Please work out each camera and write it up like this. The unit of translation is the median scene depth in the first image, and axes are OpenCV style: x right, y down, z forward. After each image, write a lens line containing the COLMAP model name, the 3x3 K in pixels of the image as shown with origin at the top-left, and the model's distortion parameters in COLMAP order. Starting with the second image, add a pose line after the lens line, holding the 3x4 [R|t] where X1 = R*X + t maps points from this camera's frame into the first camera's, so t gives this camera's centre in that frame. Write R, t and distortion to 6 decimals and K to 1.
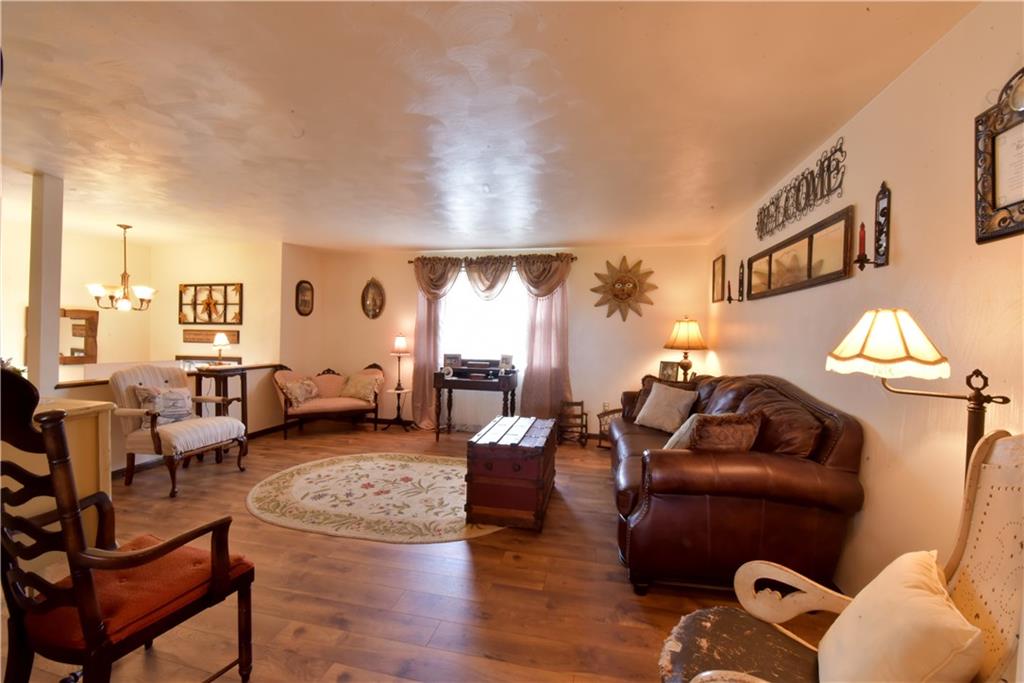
lens RADIAL K [[412.1, 0, 516.4], [0, 412.1, 343.5], [0, 0, 1]] dist [-0.008350, -0.000155]
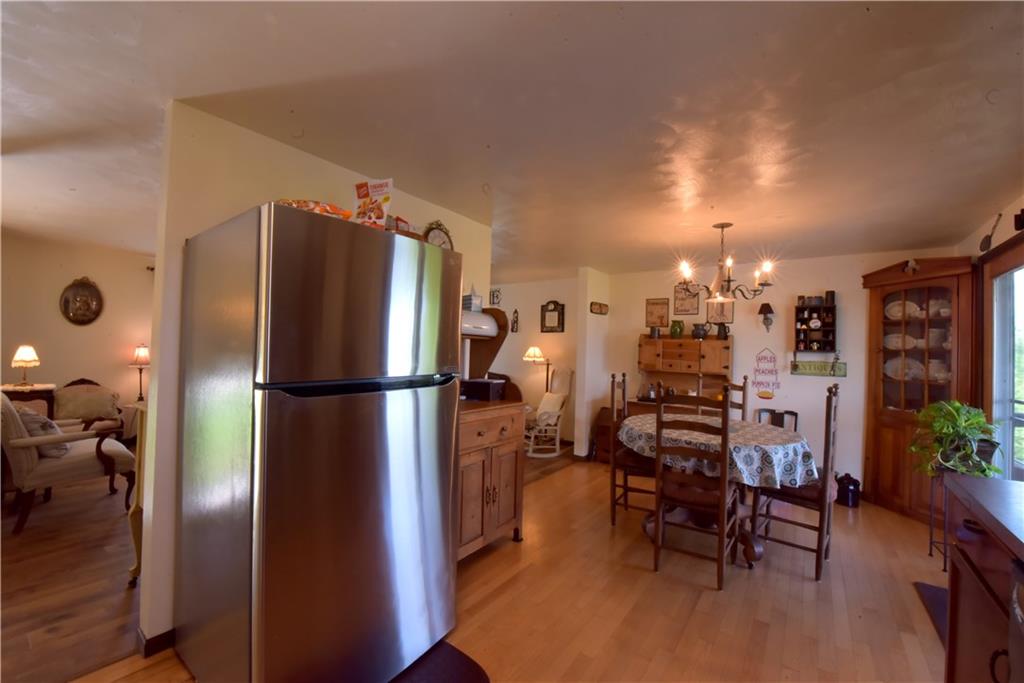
lens RADIAL K [[418.6, 0, 512.0], [0, 418.6, 341.5], [0, 0, 1]] dist [-0.000367, -0.000234]
pose [[0.409092, 0.011574, 0.912420, -1.033540], [-0.001267, 0.999926, -0.012116, -0.024025], [-0.912492, 0.003800, 0.409076, -0.203906]]
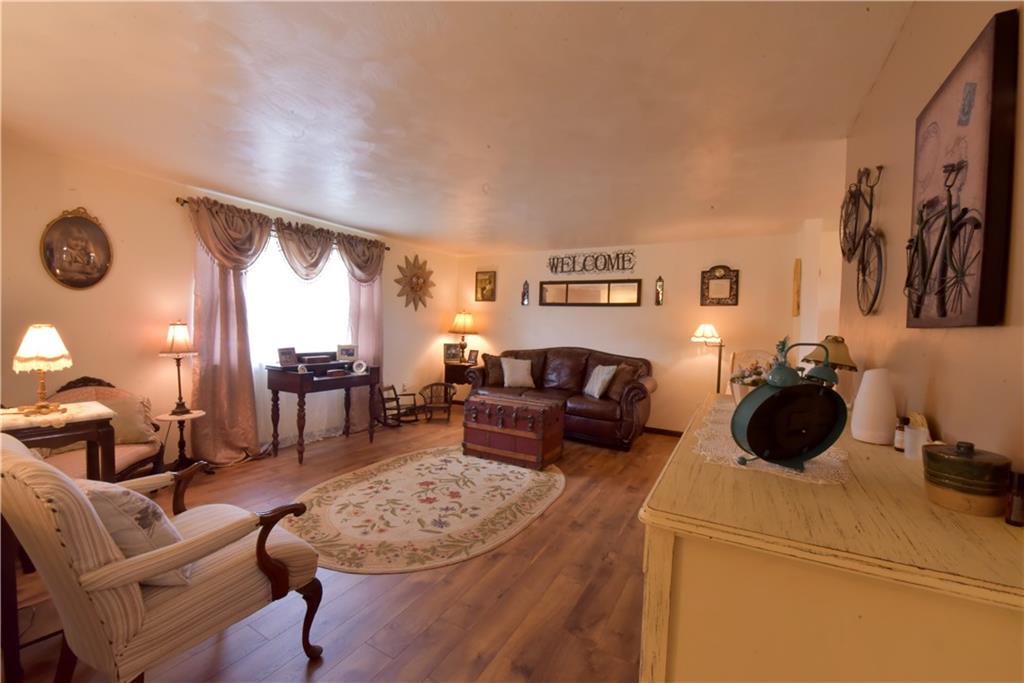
lens RADIAL K [[412.1, 0, 516.4], [0, 412.1, 343.5], [0, 0, 1]] dist [-0.008350, -0.000155]
pose [[0.290969, -0.049646, 0.955443, -0.907075], [-0.001428, 0.998629, 0.052325, -0.027590], [-0.956731, -0.016590, 0.290499, 0.458608]]
